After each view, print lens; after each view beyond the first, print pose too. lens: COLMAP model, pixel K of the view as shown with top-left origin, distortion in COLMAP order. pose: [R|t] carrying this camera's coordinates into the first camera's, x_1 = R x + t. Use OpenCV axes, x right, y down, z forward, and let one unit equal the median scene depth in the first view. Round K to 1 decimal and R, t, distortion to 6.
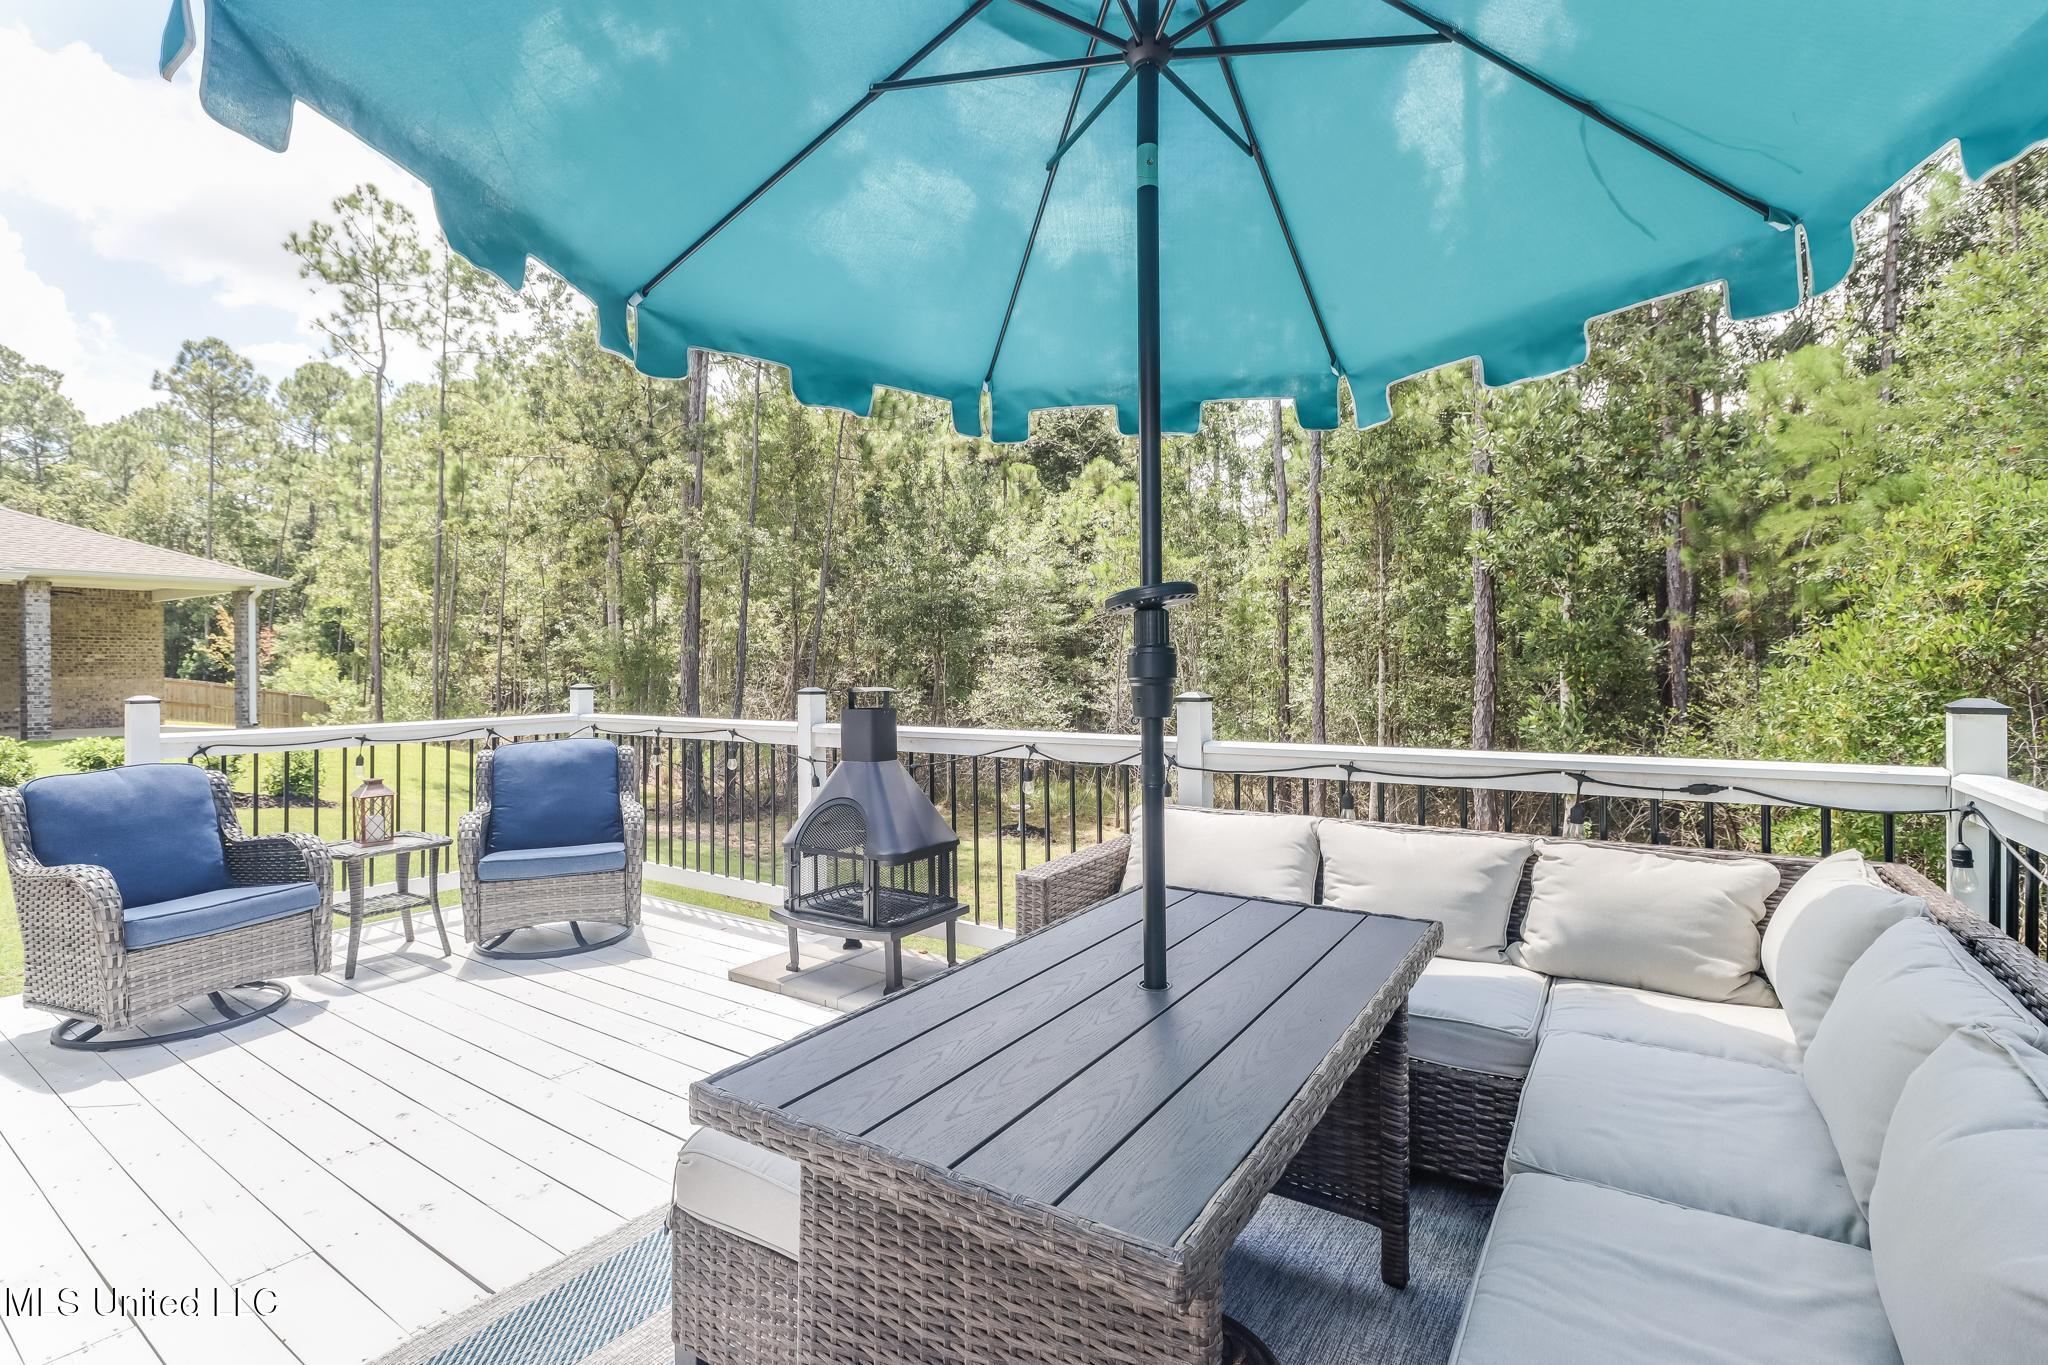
lens RADIAL K [[959.2, 0, 996.3], [0, 959.2, 638.2], [0, 0, 1]] dist [-0.001078, -0.014229]
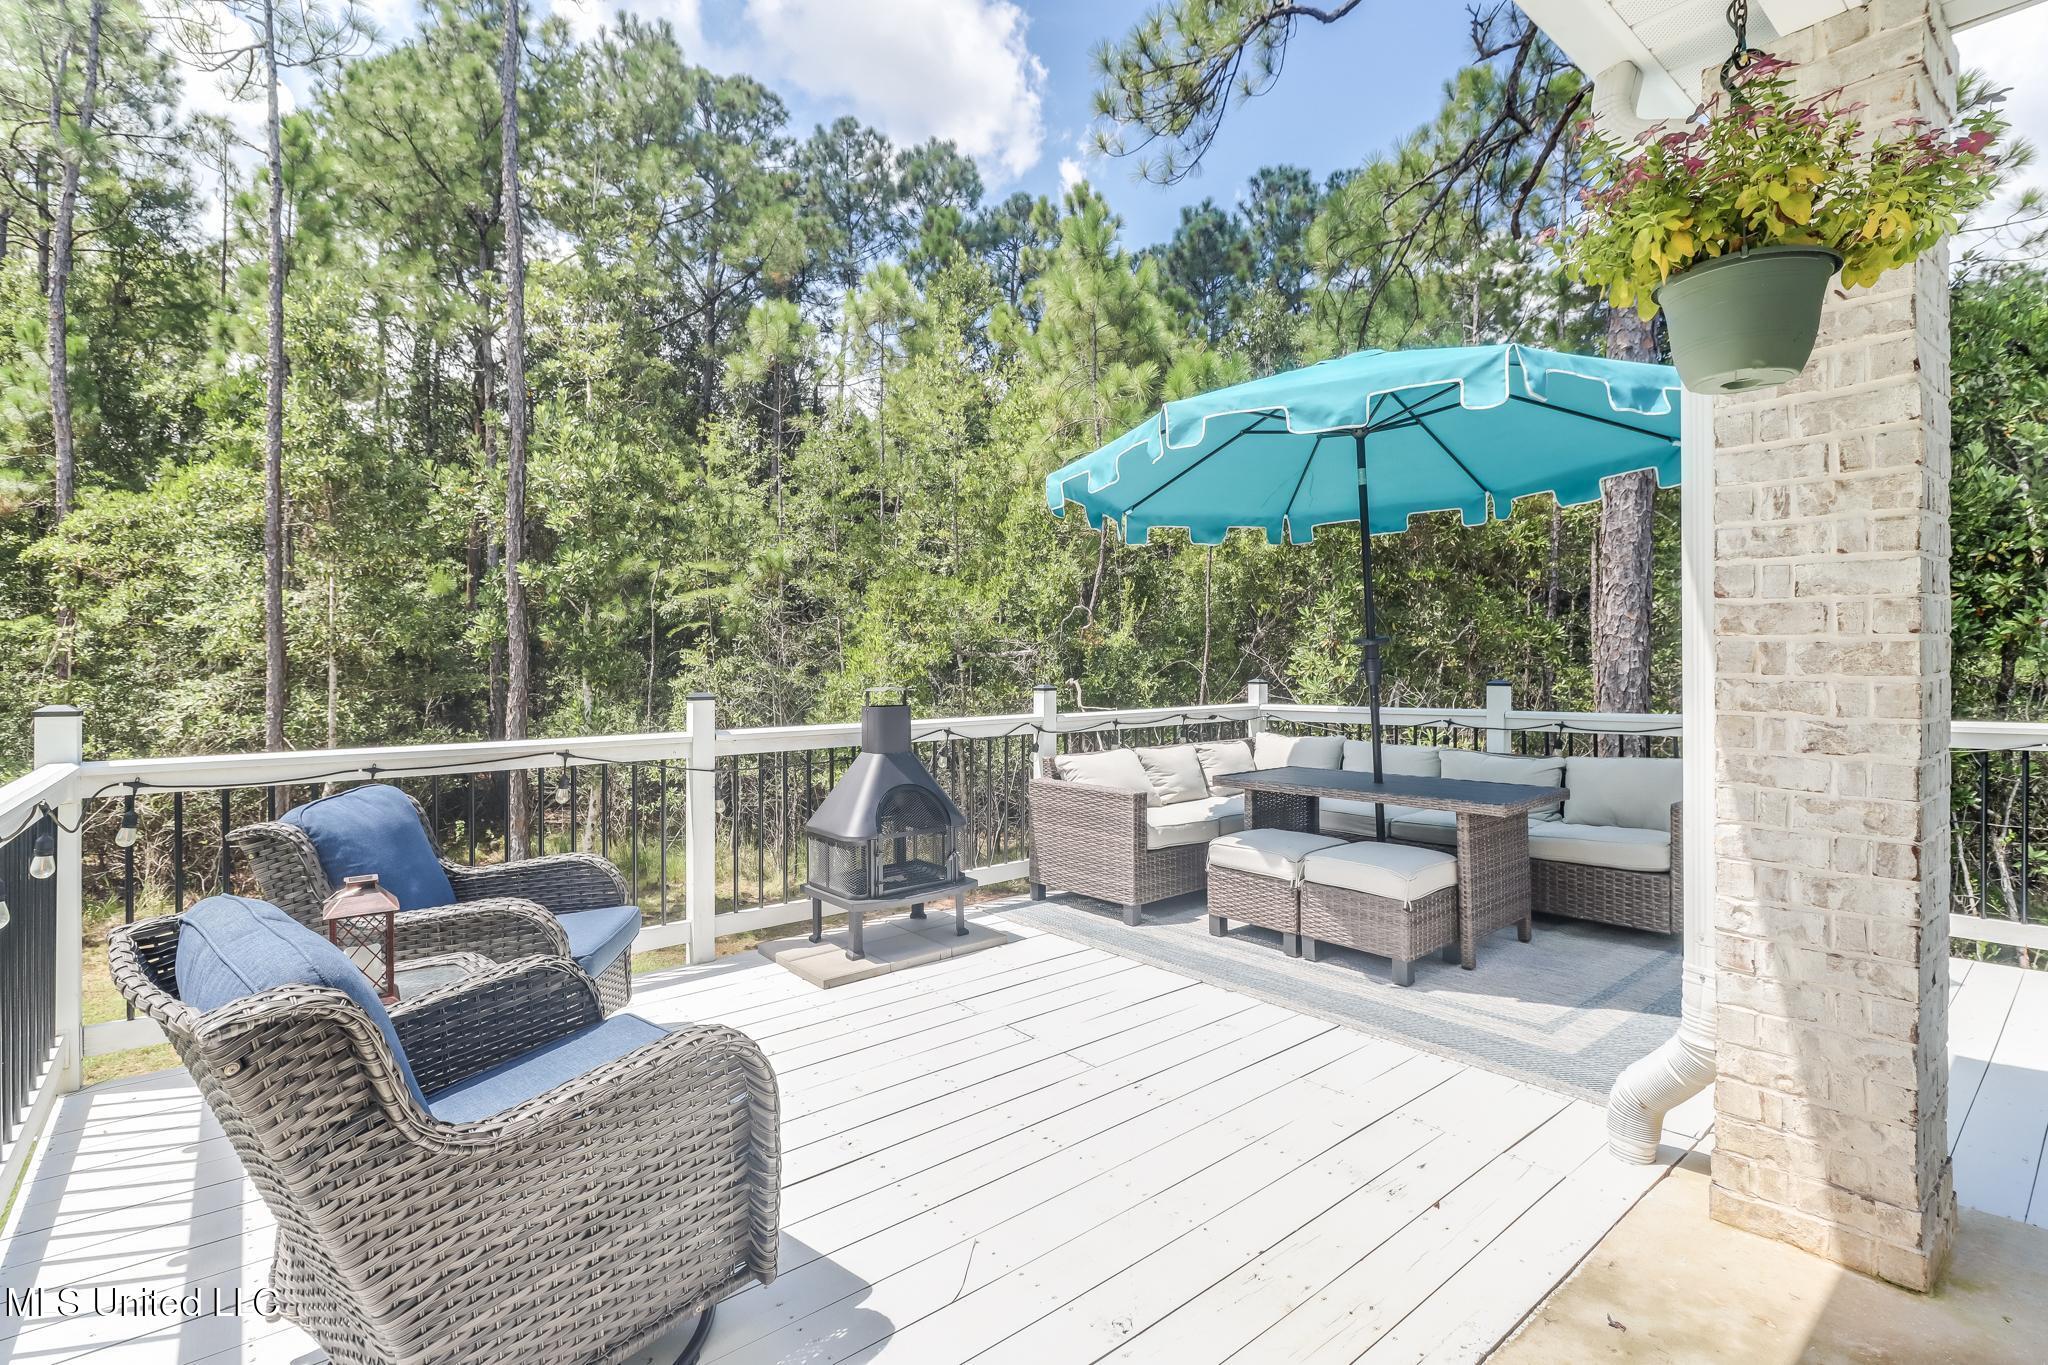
lens RADIAL K [[959.2, 0, 996.3], [0, 959.2, 638.2], [0, 0, 1]] dist [-0.001078, -0.014229]
pose [[0.270560, 0.030335, 0.962225, -1.483511], [-0.020282, 0.999461, -0.025806, 0.022081], [-0.962490, -0.012534, 0.271029, 0.701812]]
